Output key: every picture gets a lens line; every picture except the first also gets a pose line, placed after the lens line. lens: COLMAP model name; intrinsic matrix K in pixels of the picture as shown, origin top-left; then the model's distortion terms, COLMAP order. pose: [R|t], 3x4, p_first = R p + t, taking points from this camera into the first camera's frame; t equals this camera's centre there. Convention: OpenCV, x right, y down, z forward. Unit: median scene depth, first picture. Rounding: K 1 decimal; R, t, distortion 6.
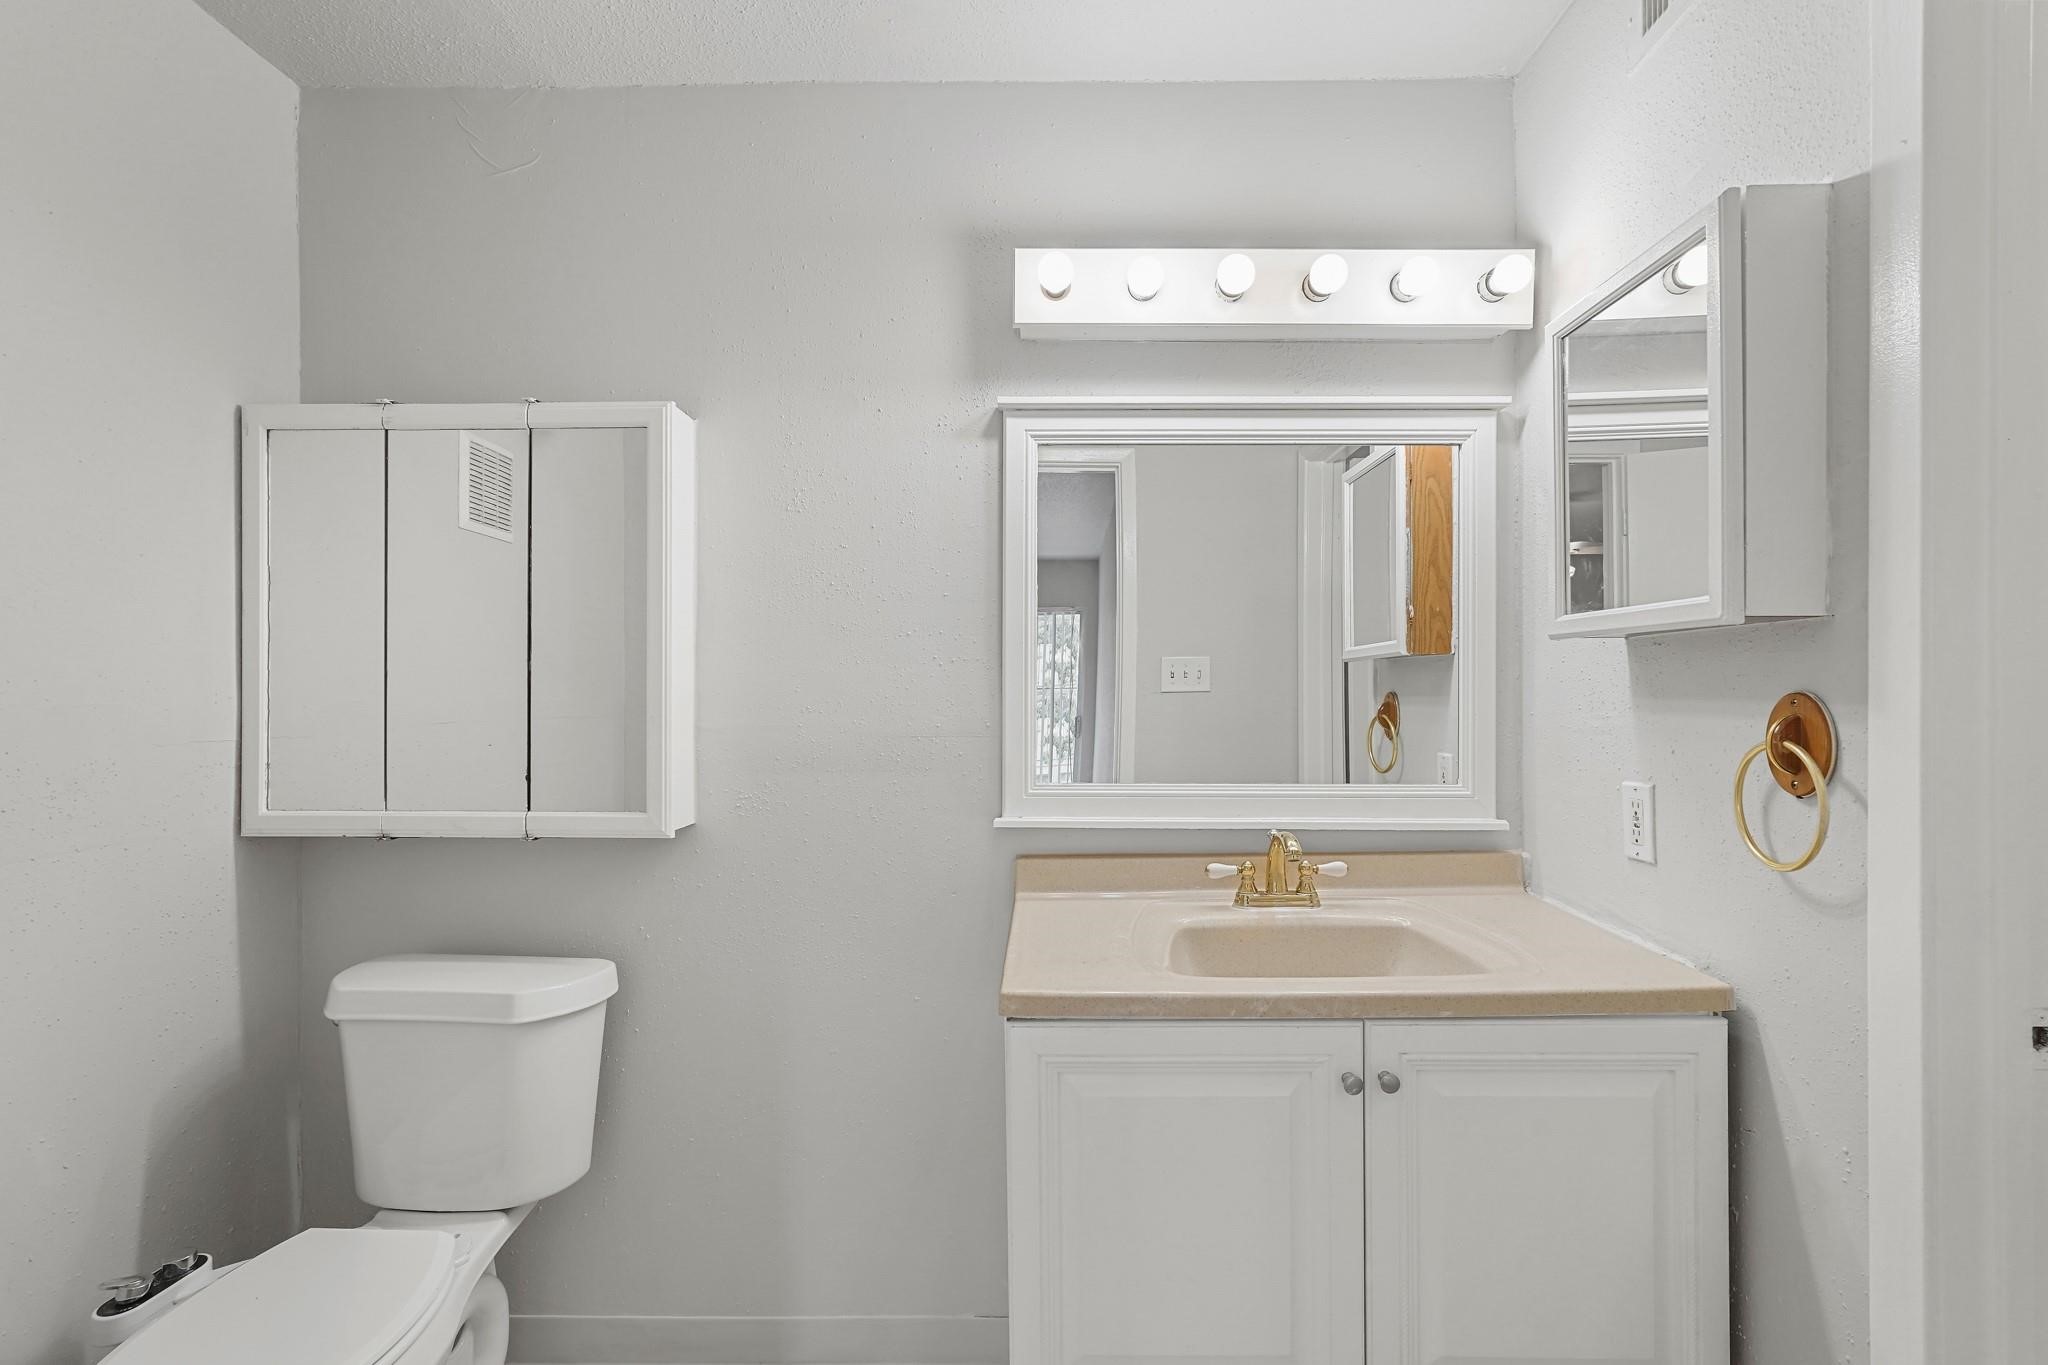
lens RADIAL K [[883.0, 0, 1024.2], [0, 883.0, 705.3], [0, 0, 1]] dist [-0.049177, 0.000146]
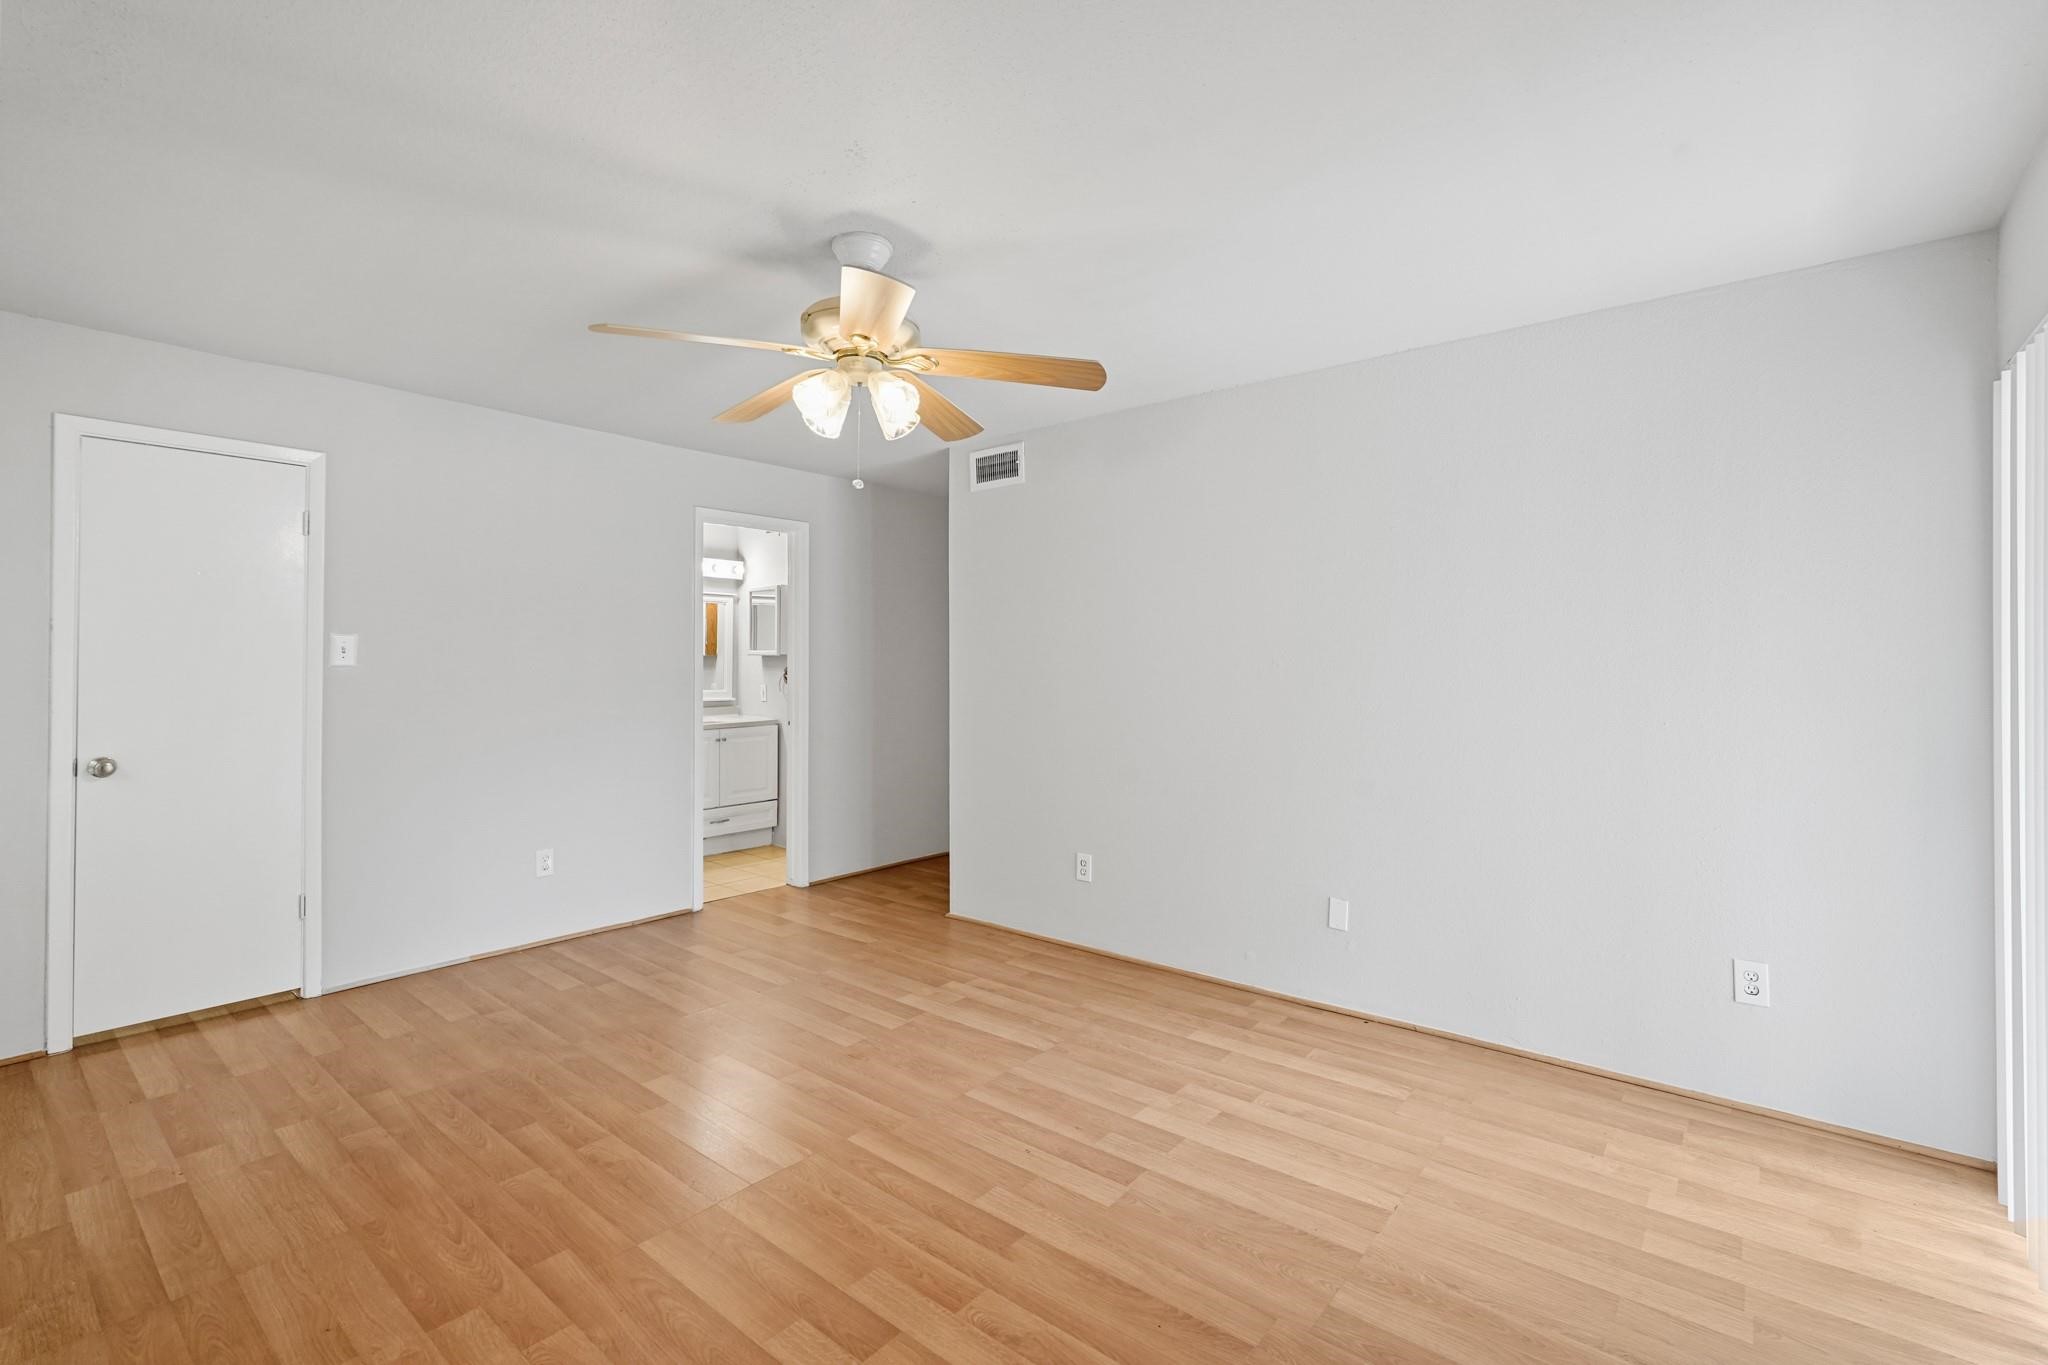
lens RADIAL K [[915.6, 0, 1016.4], [0, 915.6, 667.3], [0, 0, 1]] dist [-0.007765, 0.000925]
pose [[0.629211, 0.004355, 0.777222, -1.985727], [-0.002723, 0.999991, -0.003400, -0.000832], [-0.777230, 0.000023, 0.629217, -2.776616]]
